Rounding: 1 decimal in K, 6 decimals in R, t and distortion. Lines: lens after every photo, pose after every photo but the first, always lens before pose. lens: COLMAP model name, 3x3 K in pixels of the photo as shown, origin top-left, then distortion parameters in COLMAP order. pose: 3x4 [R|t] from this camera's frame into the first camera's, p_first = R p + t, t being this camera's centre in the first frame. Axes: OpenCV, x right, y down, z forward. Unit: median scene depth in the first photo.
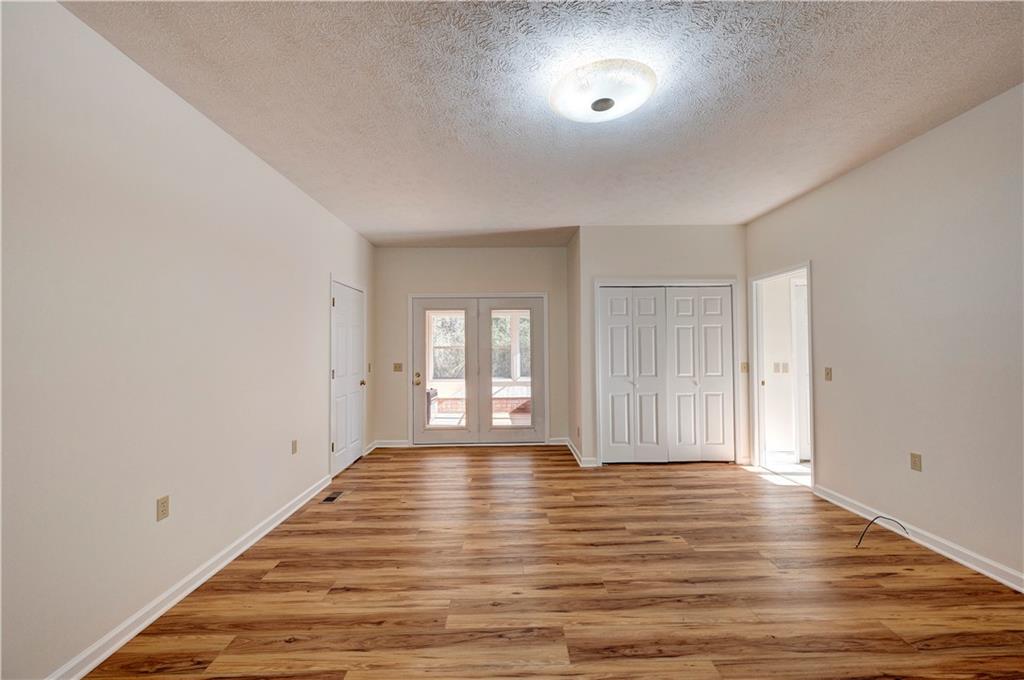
lens RADIAL K [[401.4, 0, 510.4], [0, 401.4, 342.9], [0, 0, 1]] dist [0.001646, -0.000282]
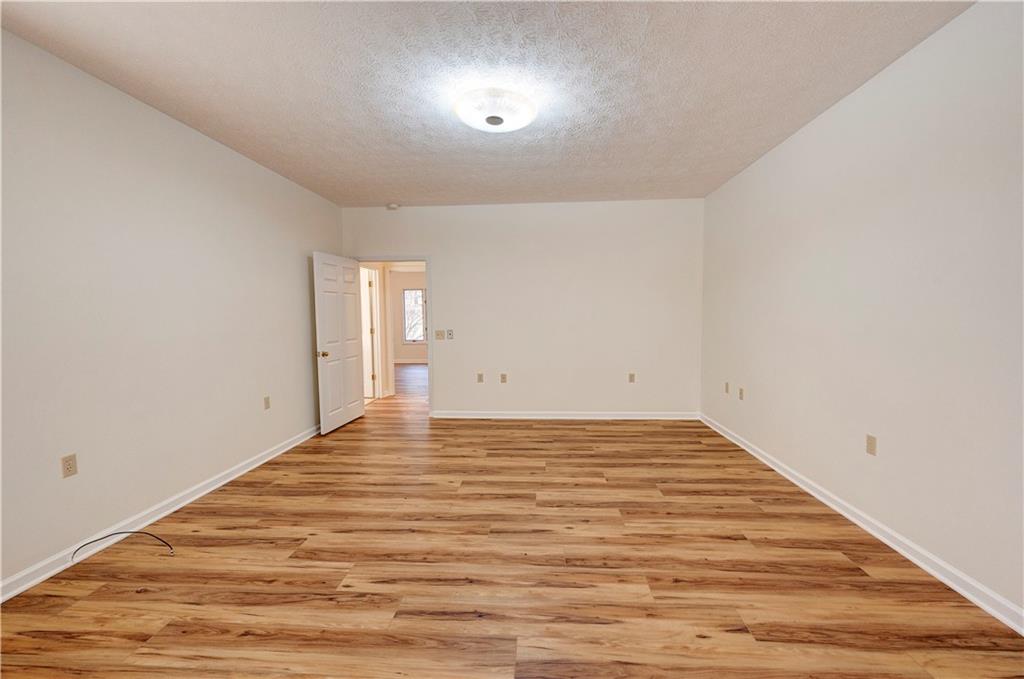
lens RADIAL K [[401.4, 0, 509.7], [0, 401.4, 340.7], [0, 0, 1]] dist [0.001646, -0.000282]
pose [[-0.995494, 0.011773, 0.094096, 0.067975], [0.016522, 0.998620, 0.049851, 0.026111], [-0.093379, 0.051181, -0.994314, 2.038784]]
